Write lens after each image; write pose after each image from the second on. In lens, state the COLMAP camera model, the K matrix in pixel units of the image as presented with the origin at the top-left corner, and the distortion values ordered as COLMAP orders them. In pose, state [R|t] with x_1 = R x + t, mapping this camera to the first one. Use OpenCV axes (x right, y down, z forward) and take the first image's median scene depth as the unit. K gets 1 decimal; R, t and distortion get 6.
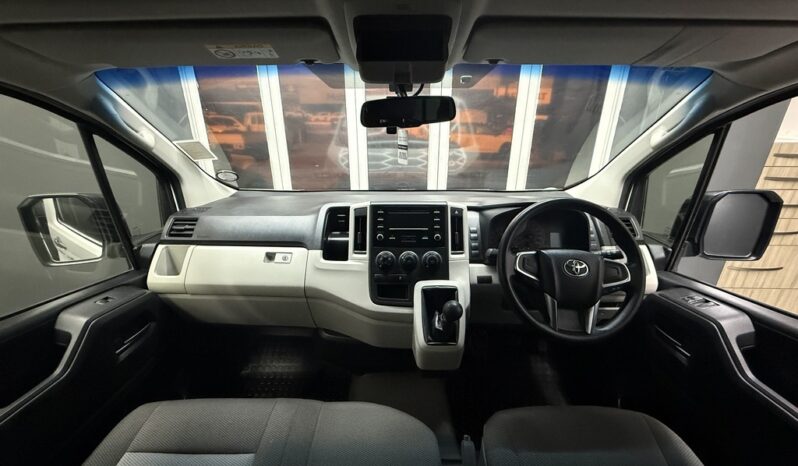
lens RADIAL K [[321.9, 0, 399.0], [0, 321.9, 233.0], [0, 0, 1]] dist [-0.000888, -0.000123]
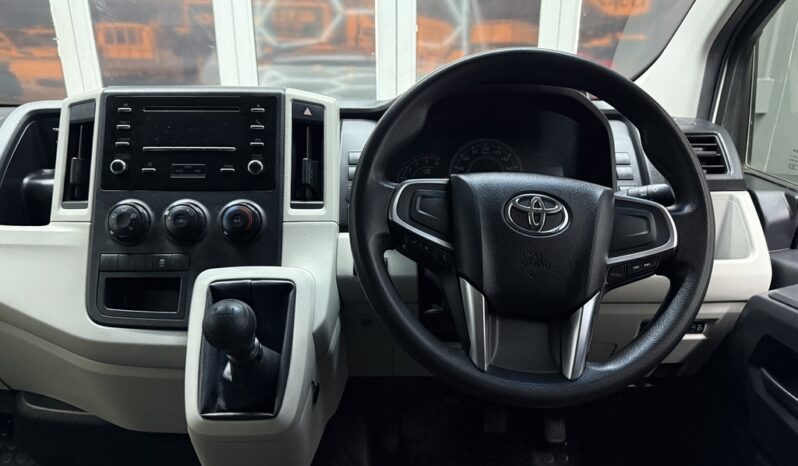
lens RADIAL K [[582.6, 0, 399.0], [0, 582.6, 233.0], [0, 0, 1]] dist [0.003795, 0.000998]
pose [[0.999764, -0.003533, 0.021452, 0.289869], [0.004022, 0.999733, -0.022769, 0.118026], [-0.021366, 0.022850, 0.999511, 0.227988]]
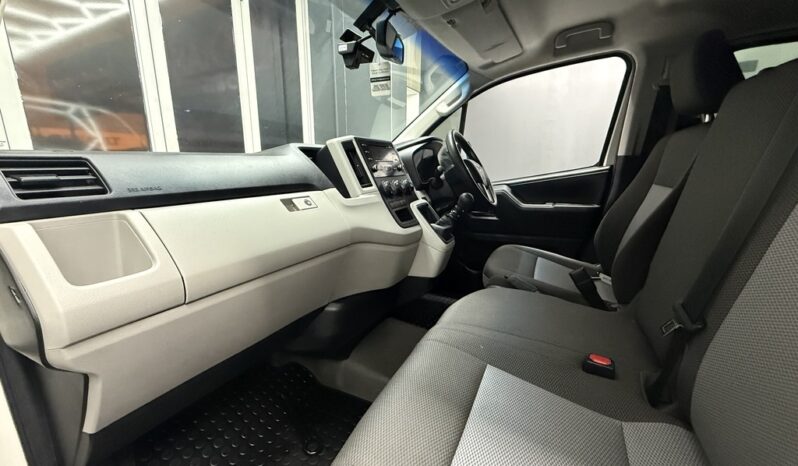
lens RADIAL K [[321.9, 0, 399.0], [0, 321.9, 233.0], [0, 0, 1]] dist [-0.000888, -0.000123]
pose [[0.474157, -0.198190, 0.857844, -0.928246], [0.314917, 0.948054, 0.044967, 0.182130], [-0.822194, 0.248828, 0.511940, 0.483022]]
